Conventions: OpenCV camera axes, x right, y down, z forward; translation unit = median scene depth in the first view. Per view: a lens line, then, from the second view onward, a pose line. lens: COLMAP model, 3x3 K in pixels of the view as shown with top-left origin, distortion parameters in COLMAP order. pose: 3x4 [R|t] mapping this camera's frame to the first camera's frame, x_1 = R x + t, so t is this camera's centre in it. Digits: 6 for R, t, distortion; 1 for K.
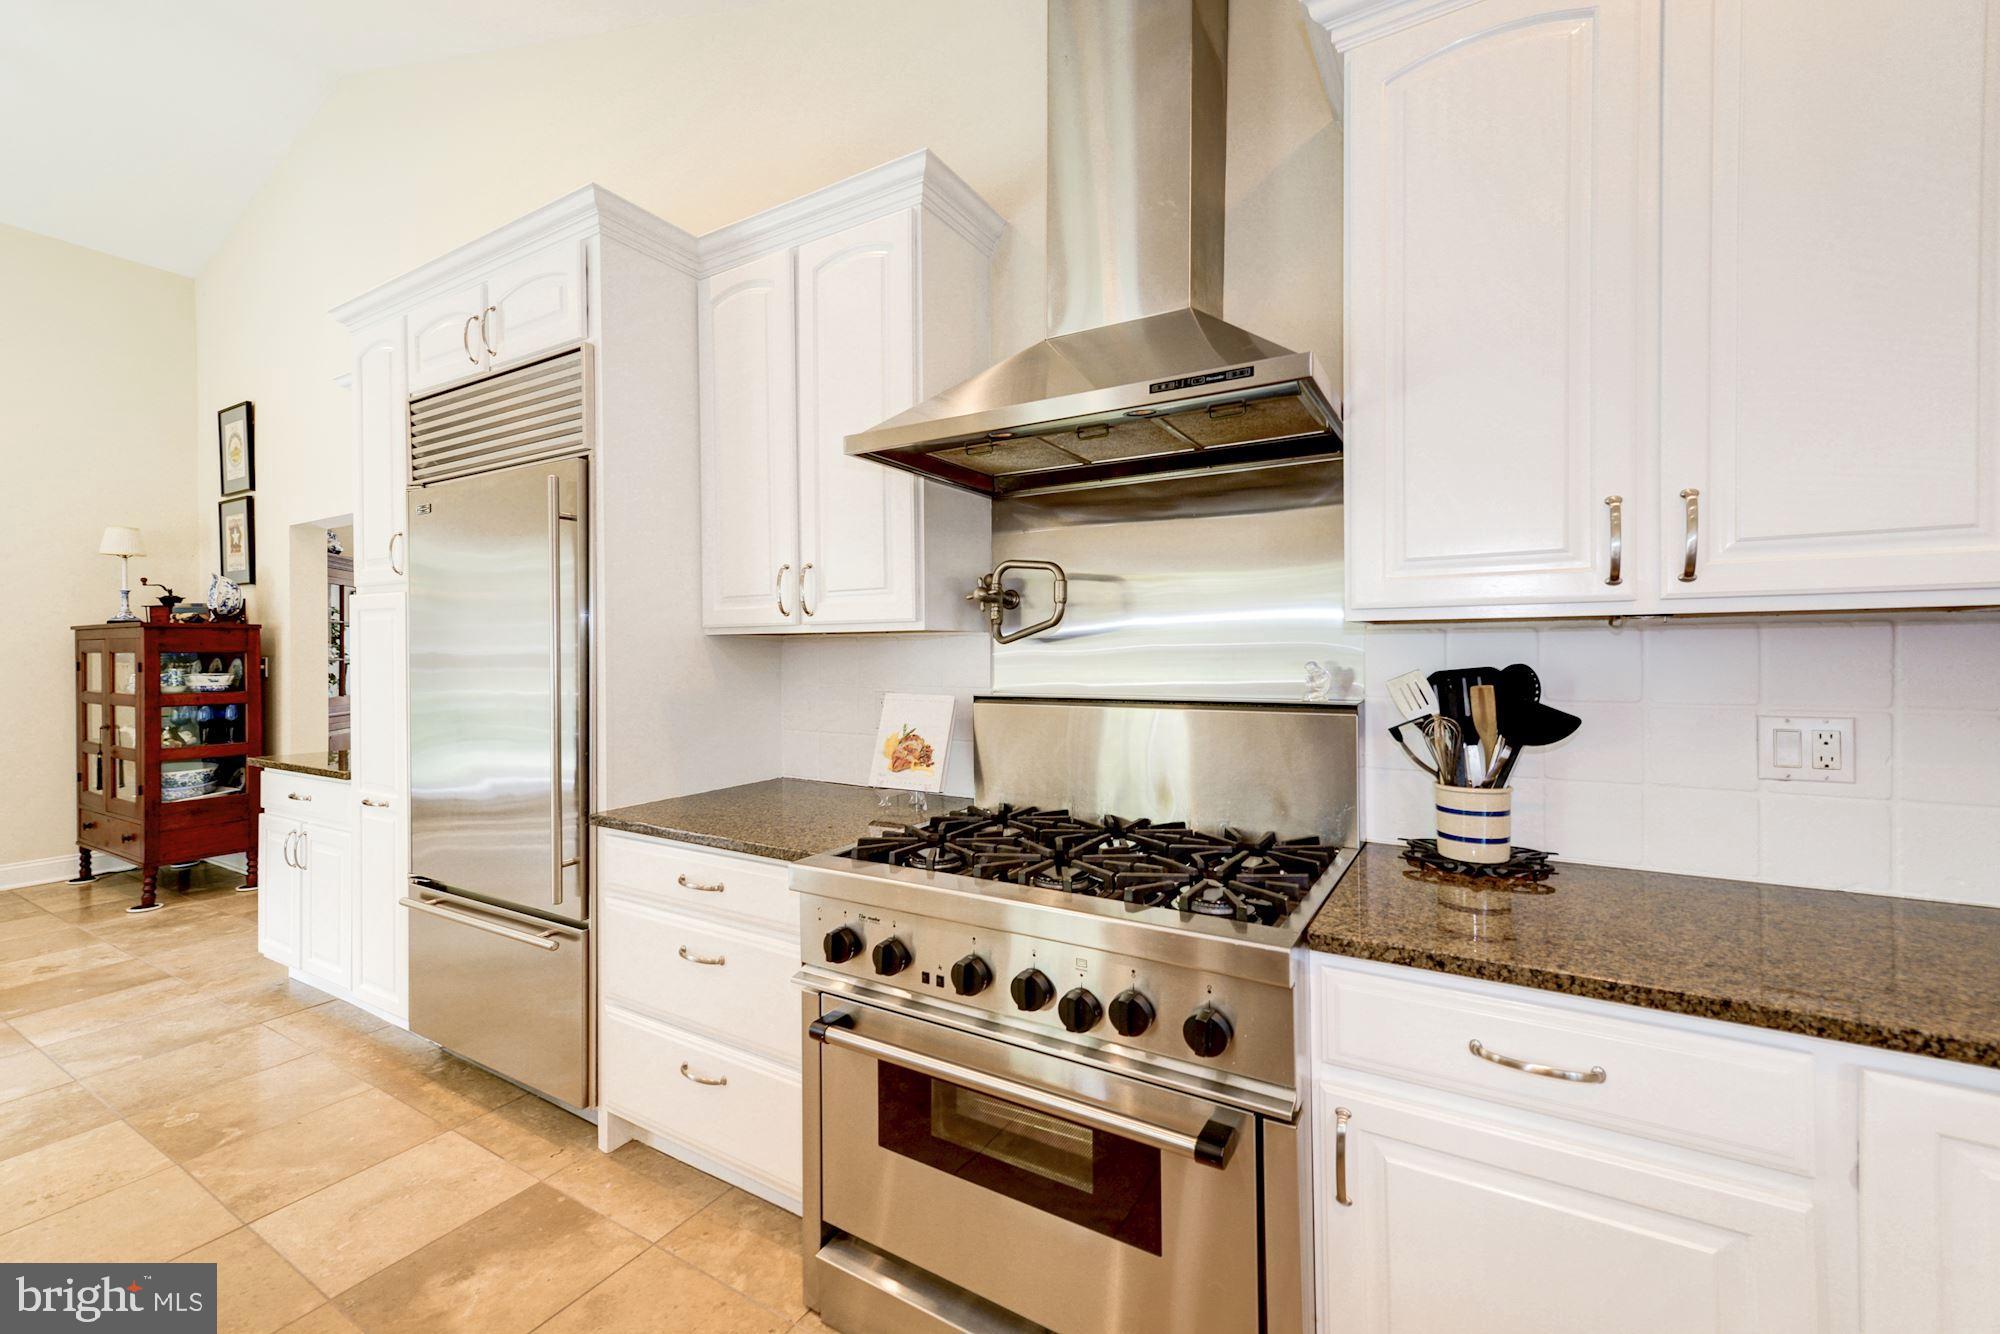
lens RADIAL K [[811.6, 0, 1018.4], [0, 811.6, 649.2], [0, 0, 1]] dist [0.009304, 0.001533]
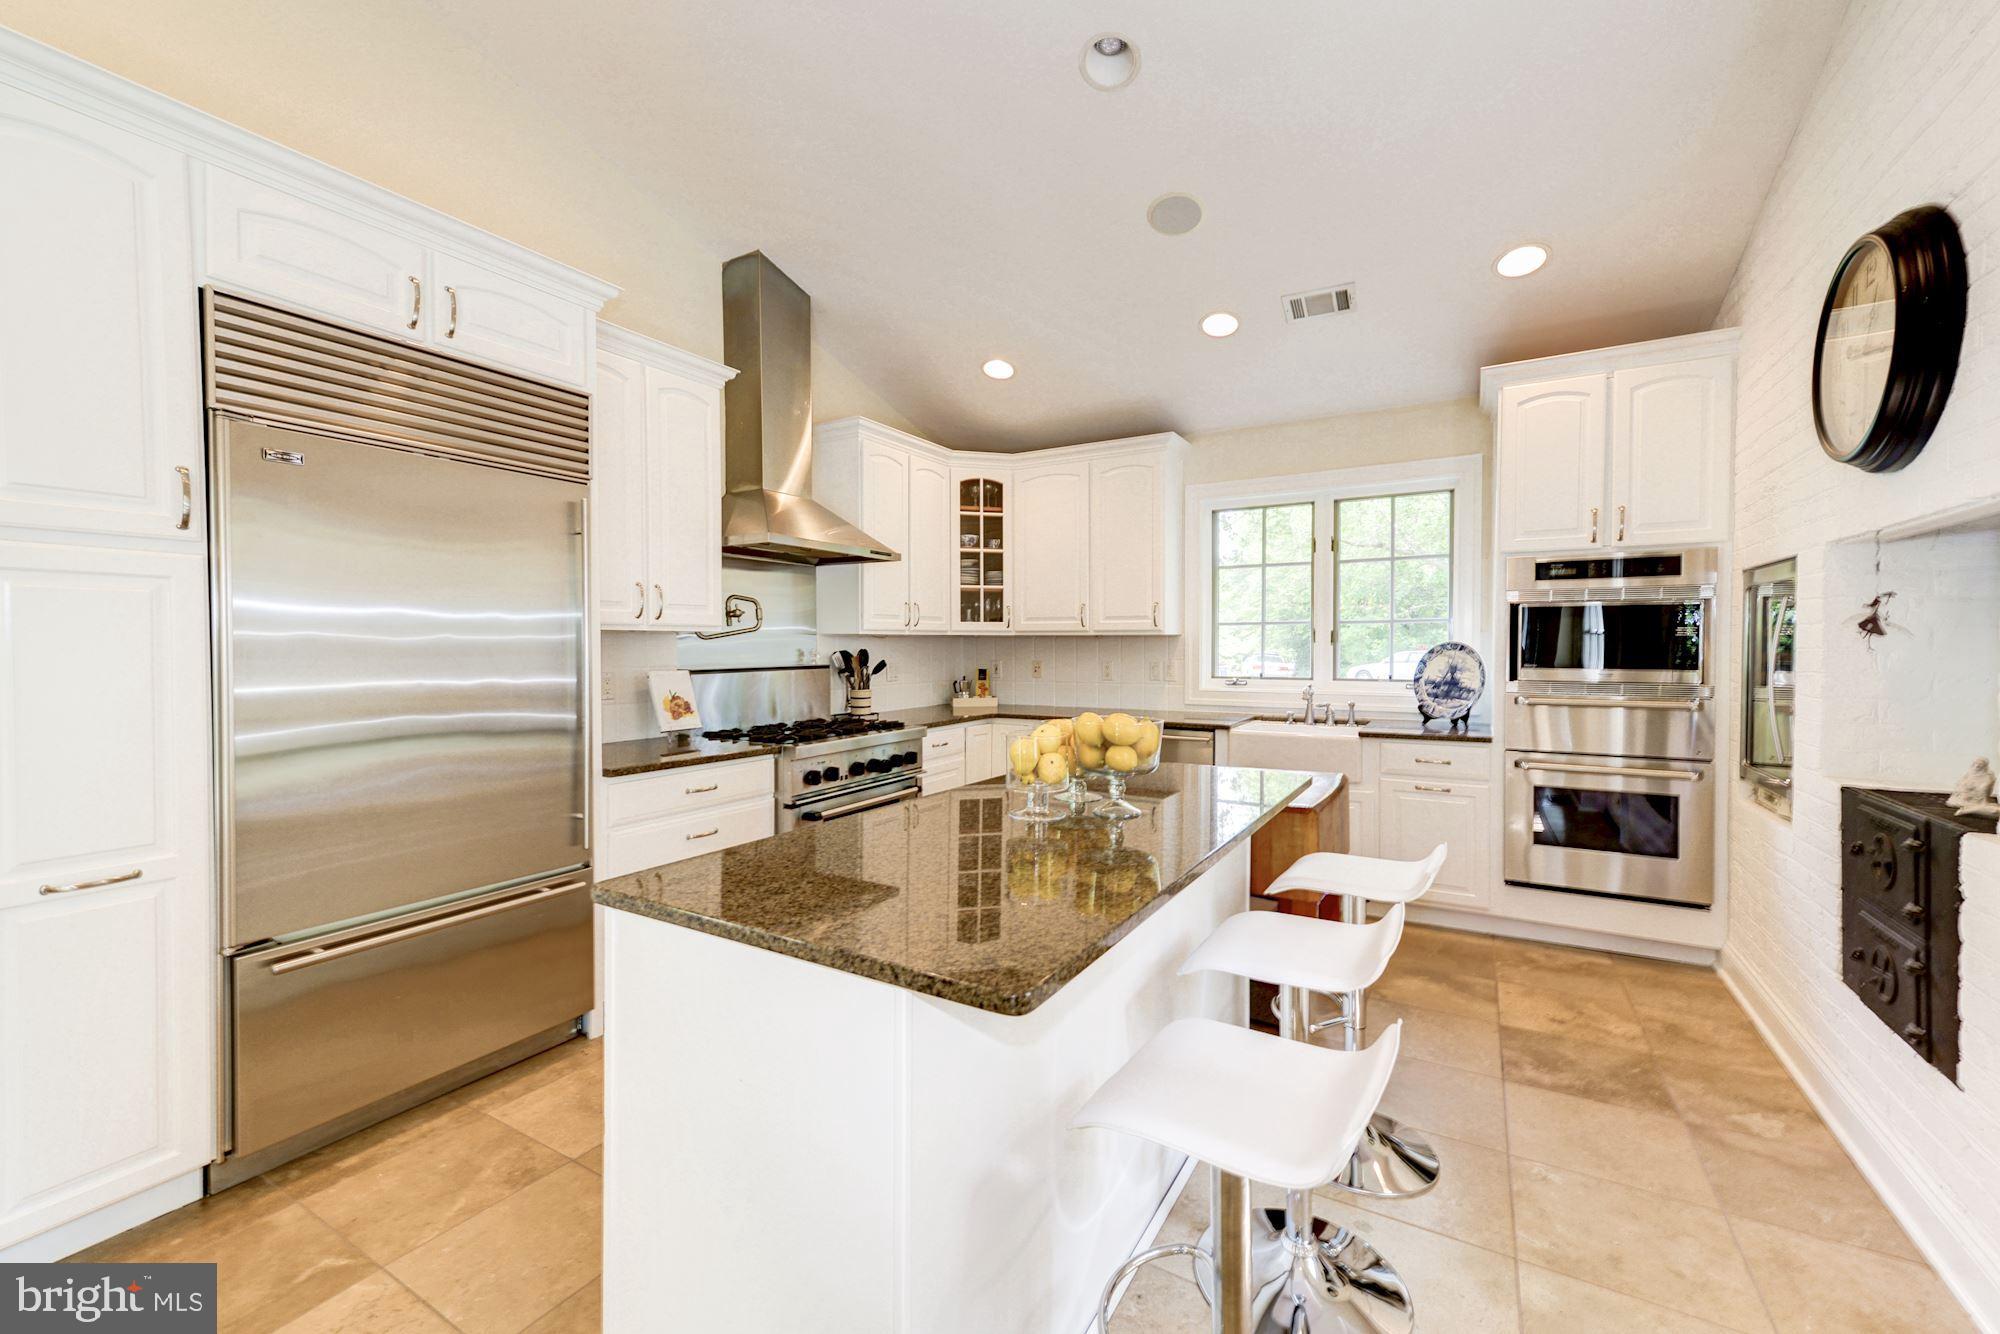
lens RADIAL K [[811.6, 0, 958.7], [0, 811.6, 668.6], [0, 0, 1]] dist [0.009304, 0.001533]
pose [[0.032000, -0.022287, 0.999239, -1.816768], [0.007284, 0.999730, 0.022065, 0.020107], [-0.999461, 0.006572, 0.032154, 0.410497]]
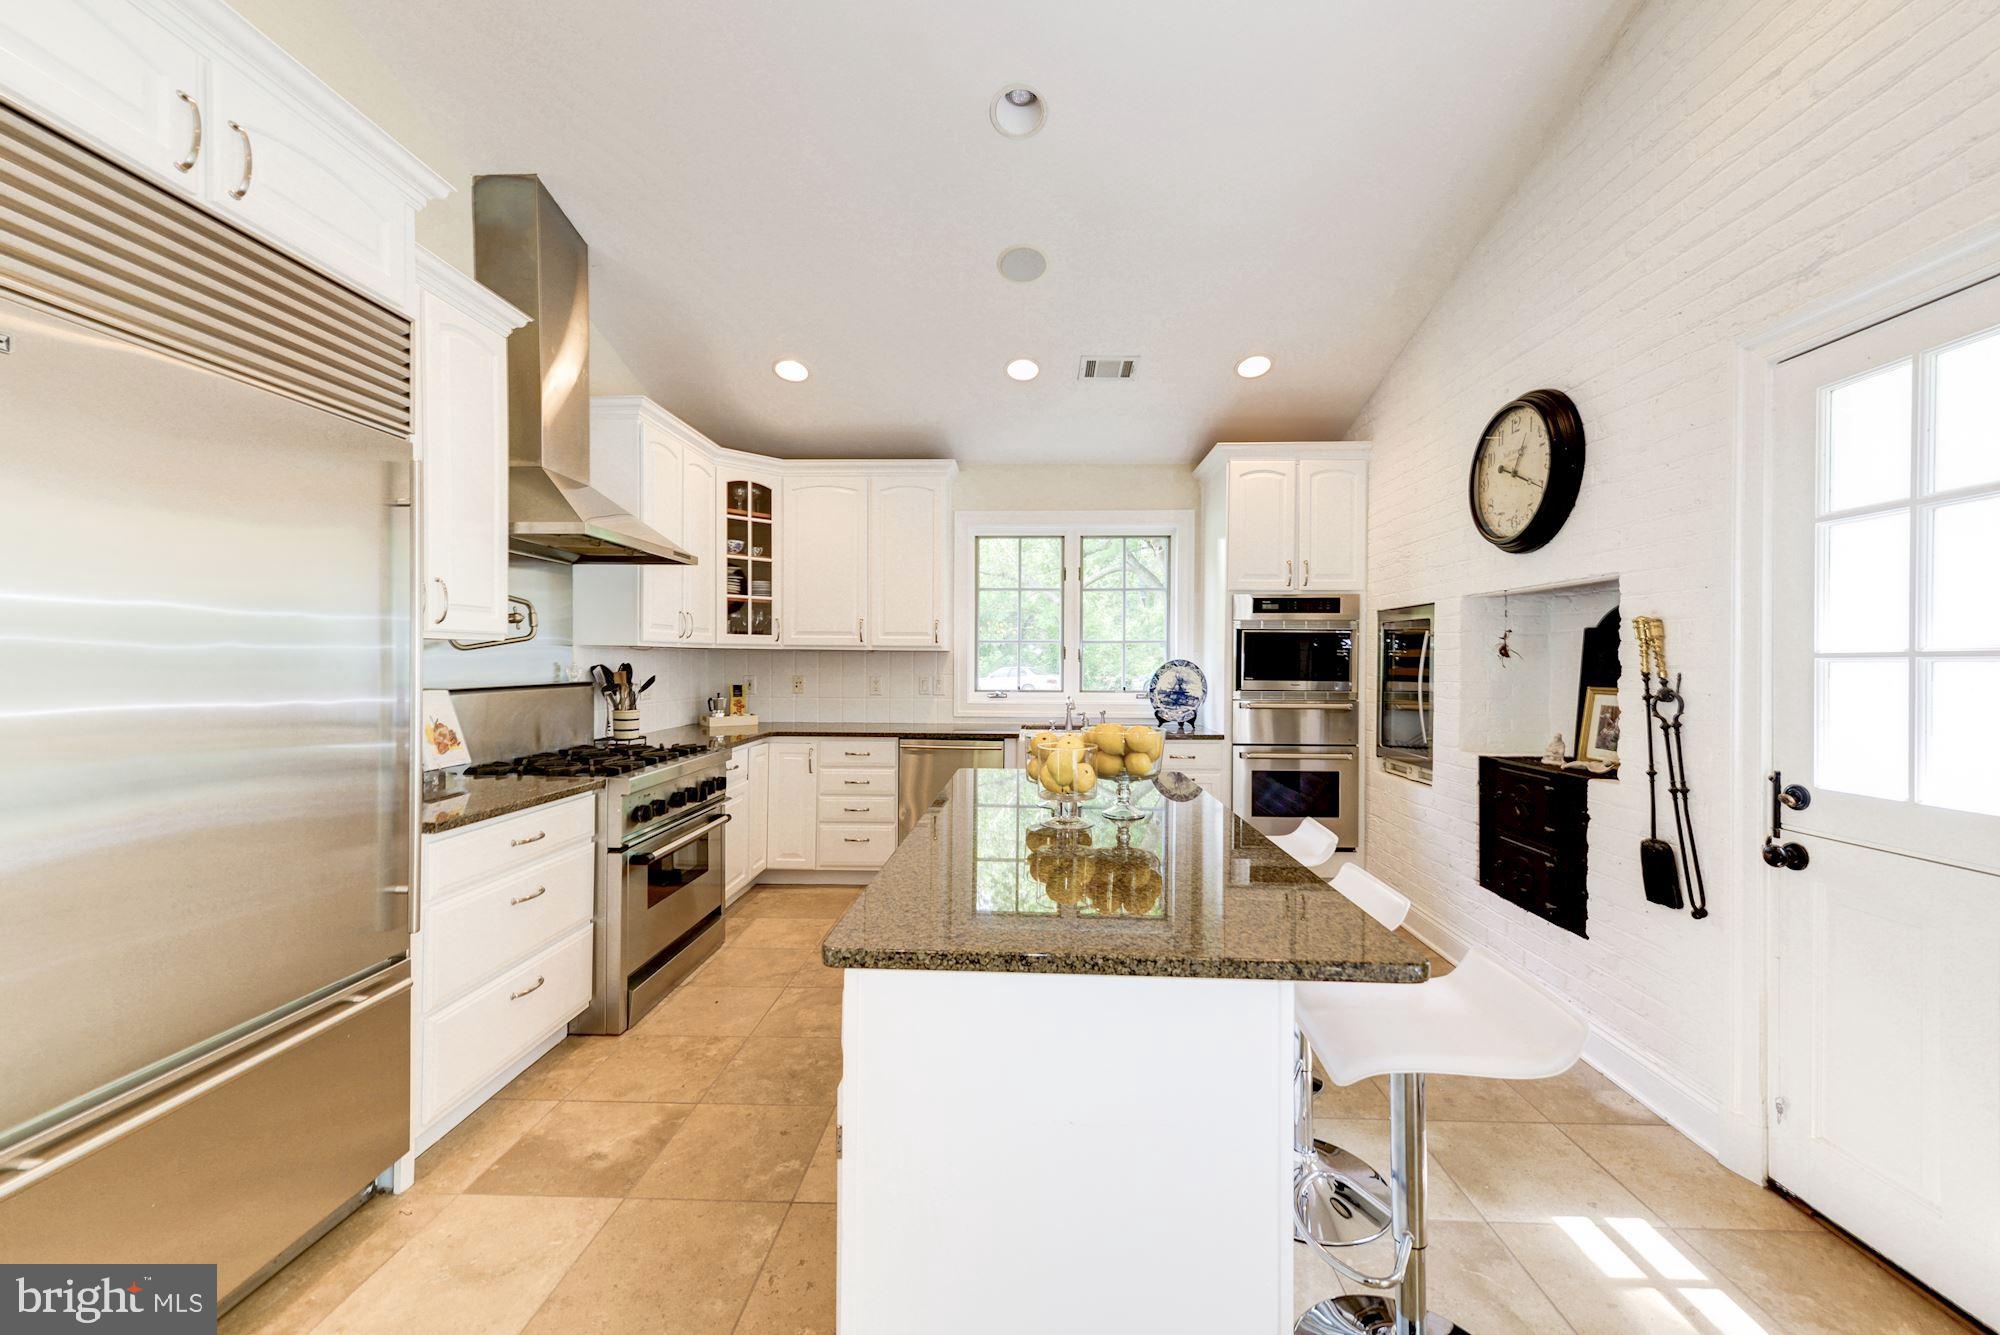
lens RADIAL K [[811.6, 0, 996.2], [0, 811.6, 674.8], [0, 0, 1]] dist [0.009304, 0.001533]
pose [[-0.458618, -0.010689, 0.888569, -1.714113], [0.003617, 0.999897, 0.013895, 0.017842], [-0.888626, 0.009587, -0.458532, 0.861334]]
